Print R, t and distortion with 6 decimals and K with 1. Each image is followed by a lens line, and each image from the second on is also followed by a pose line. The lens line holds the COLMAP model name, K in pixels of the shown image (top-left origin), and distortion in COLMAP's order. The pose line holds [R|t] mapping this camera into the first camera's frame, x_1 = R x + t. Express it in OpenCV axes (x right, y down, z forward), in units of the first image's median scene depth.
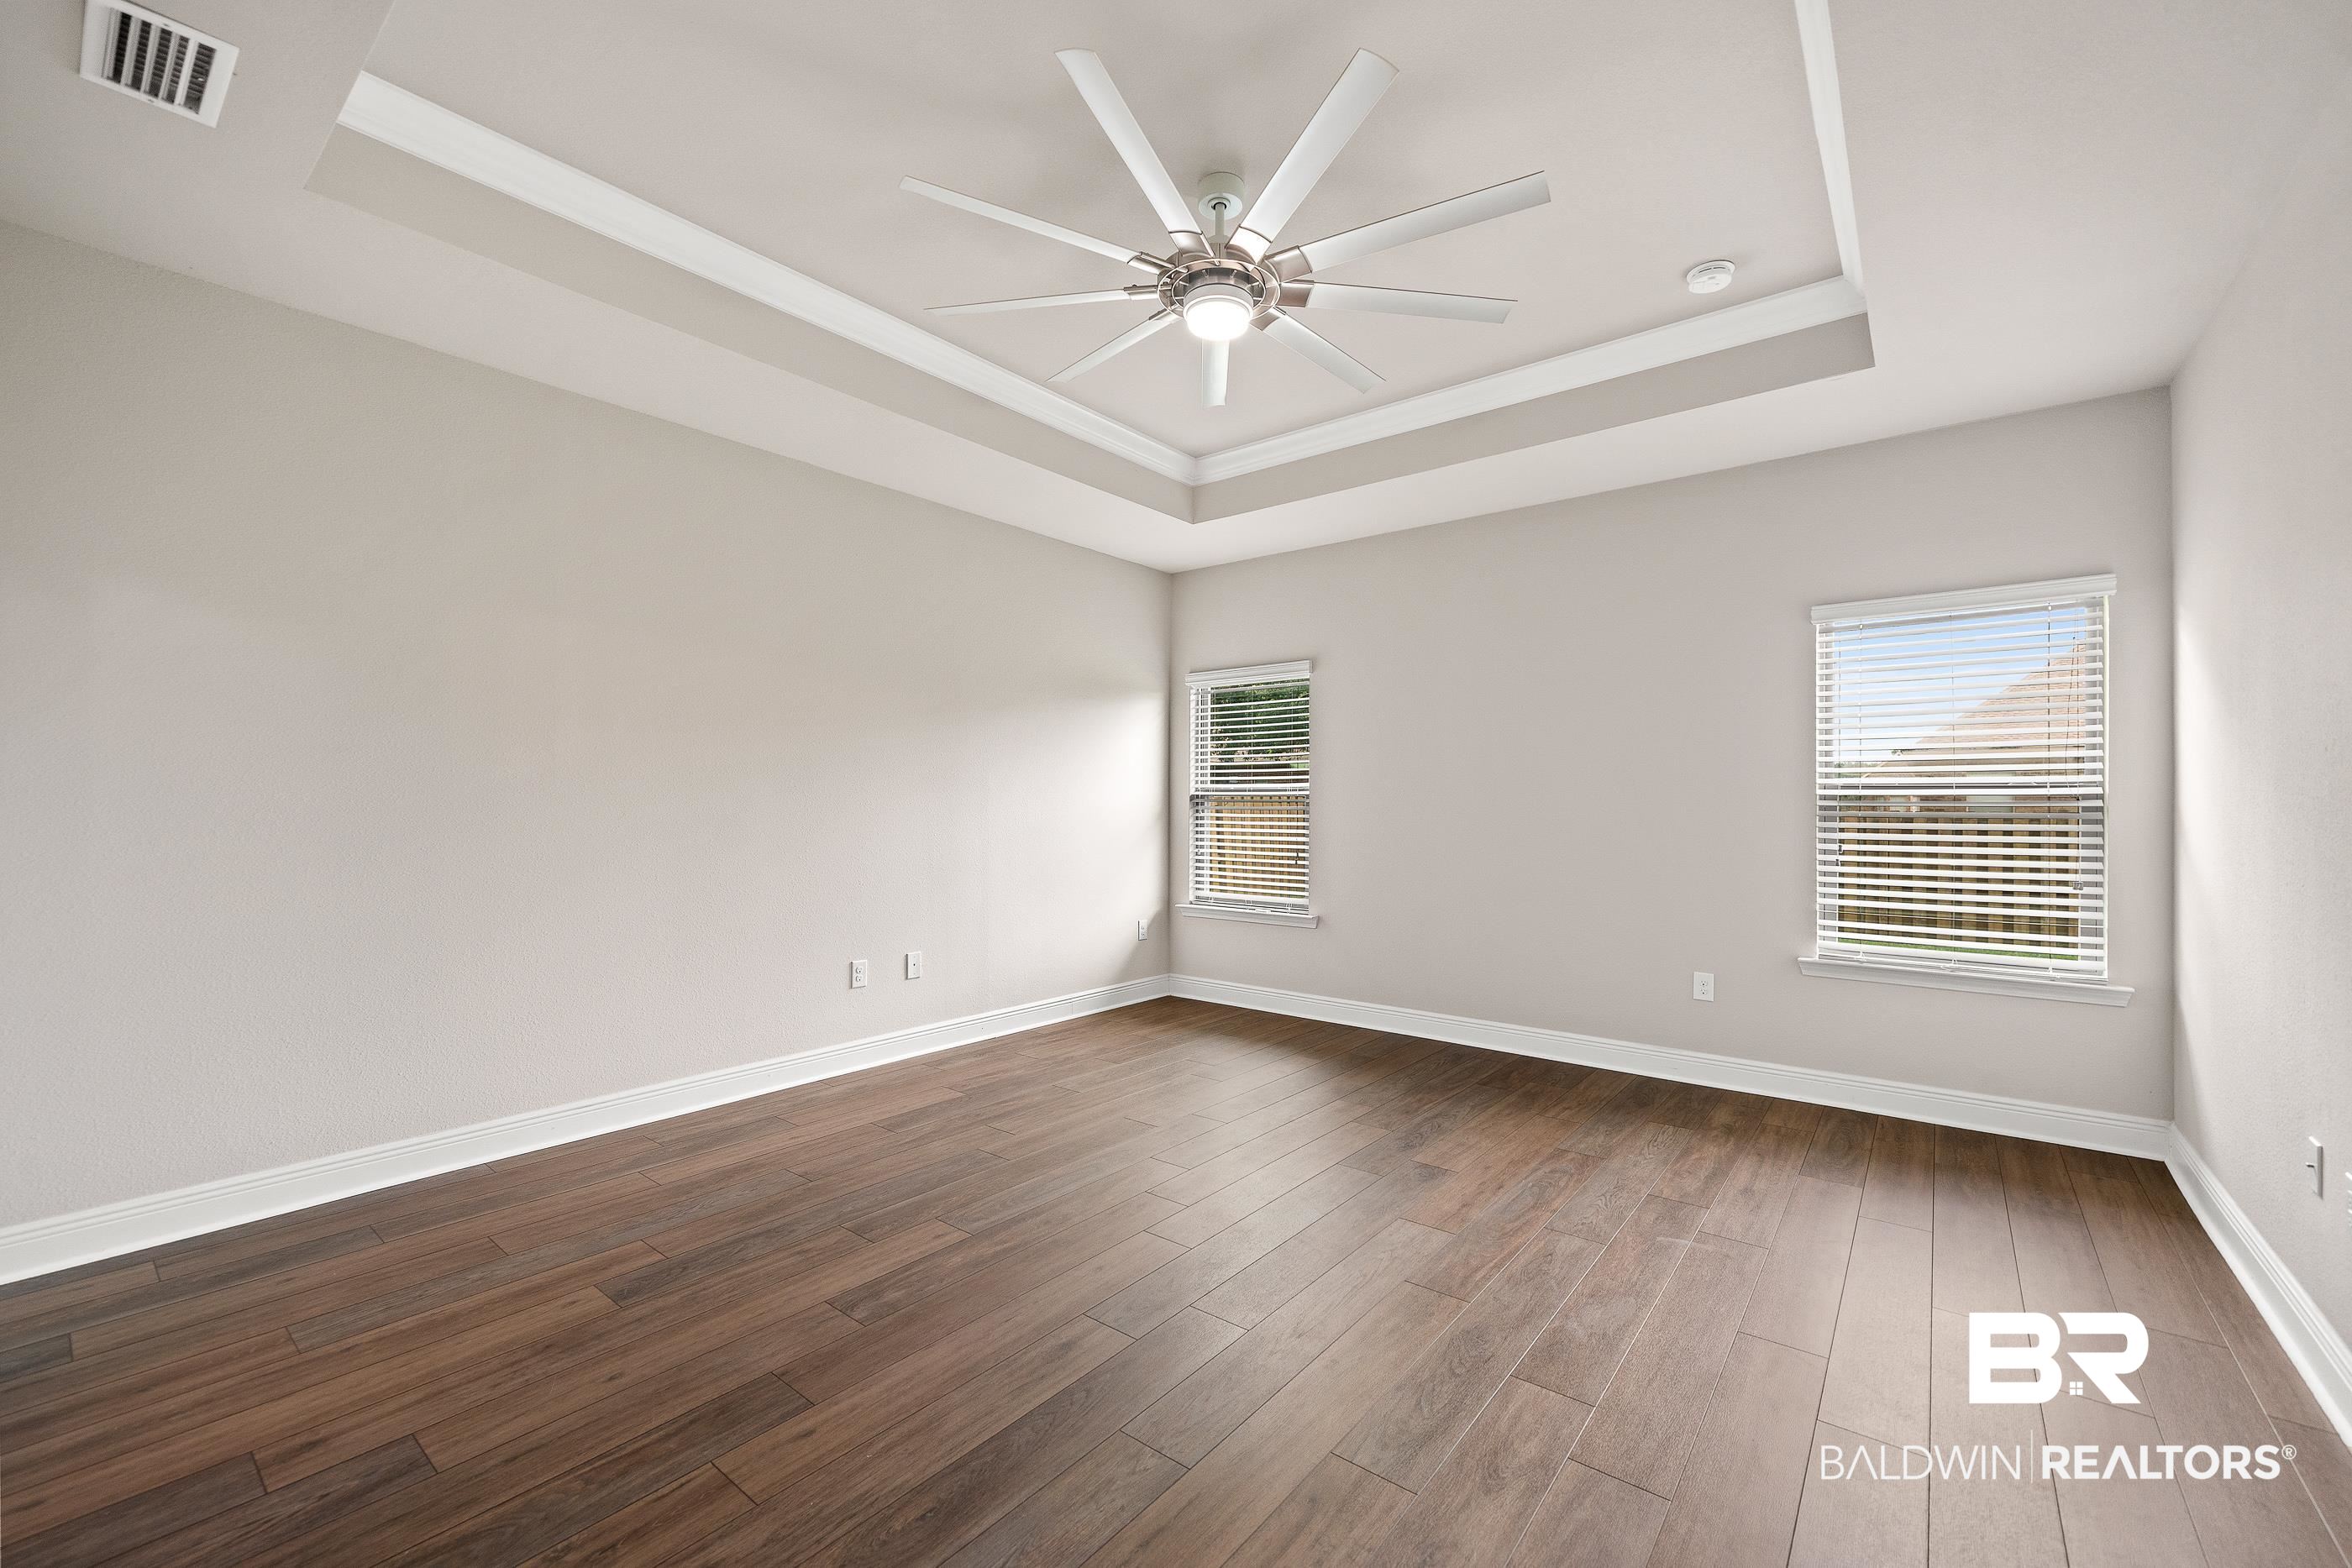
lens RADIAL K [[929.2, 0, 1184.0], [0, 929.2, 801.9], [0, 0, 1]] dist [-0.000219, -0.000265]
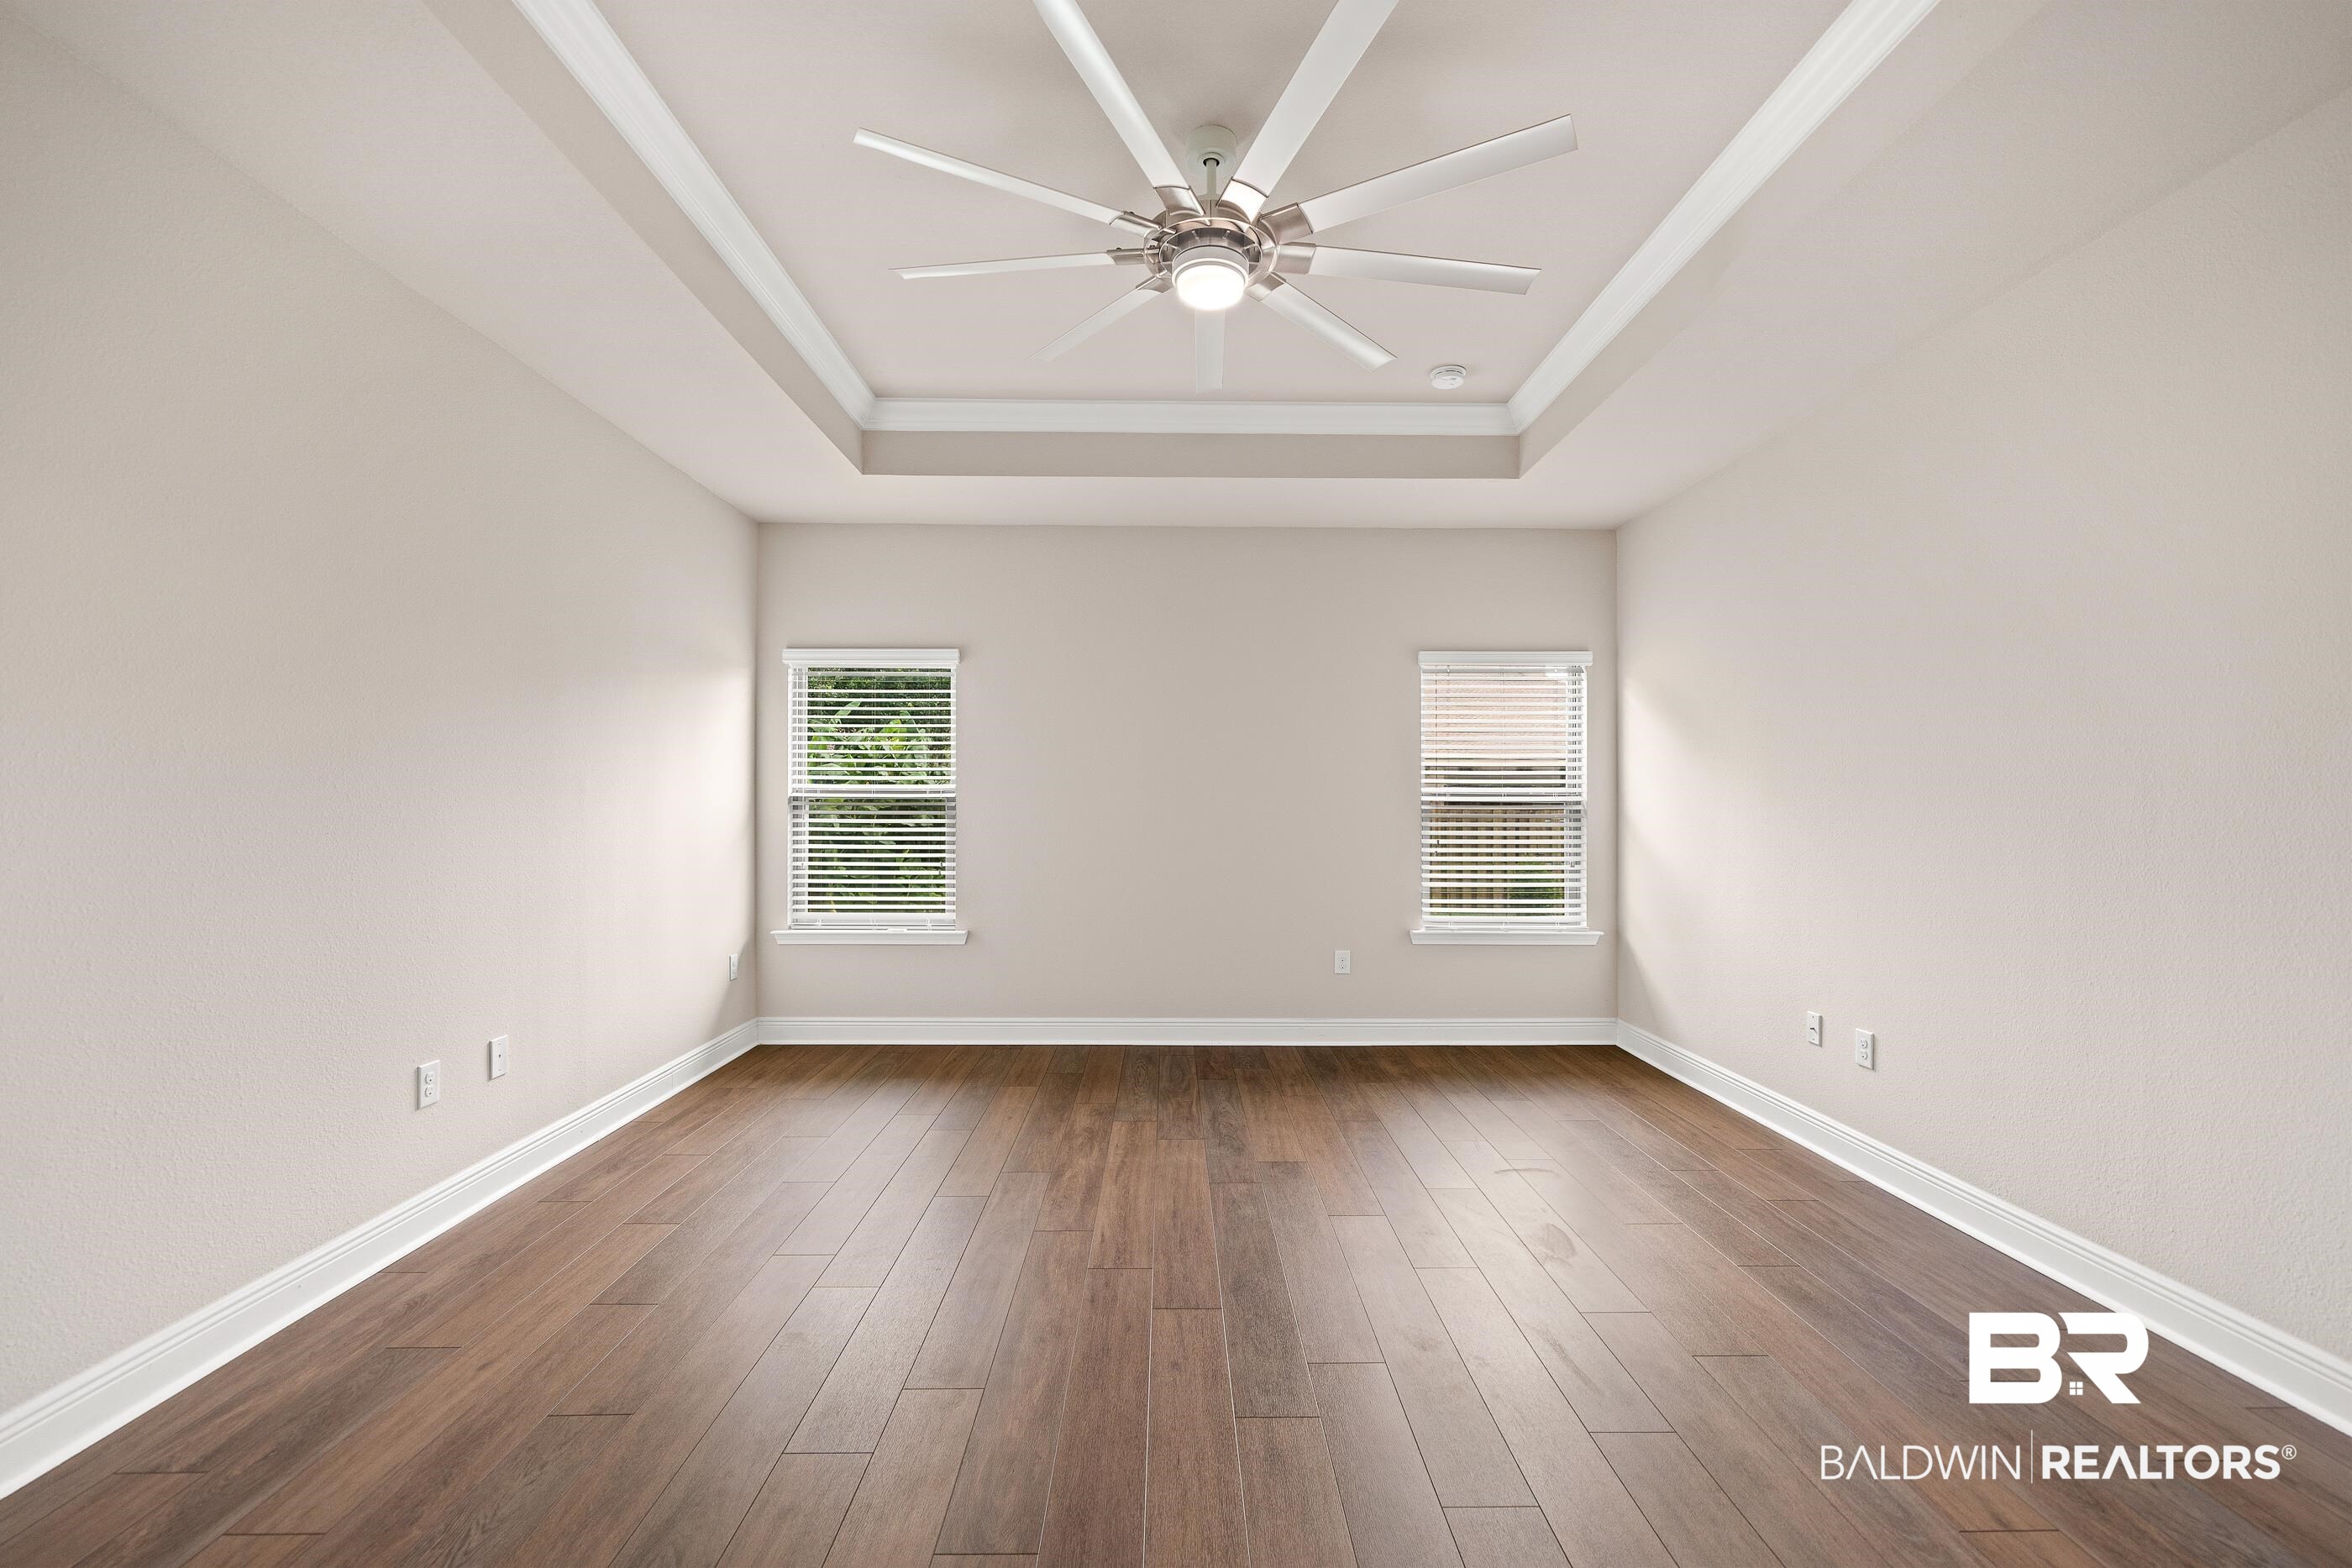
lens RADIAL K [[948.7, 0, 1168.8], [0, 948.7, 801.4], [0, 0, 1]] dist [-0.001186, -0.000161]
pose [[0.782385, -0.000460, 0.622795, -0.397471], [-0.001107, 0.999997, 0.002130, -0.008984], [-0.622795, -0.002356, 0.782382, 0.207890]]
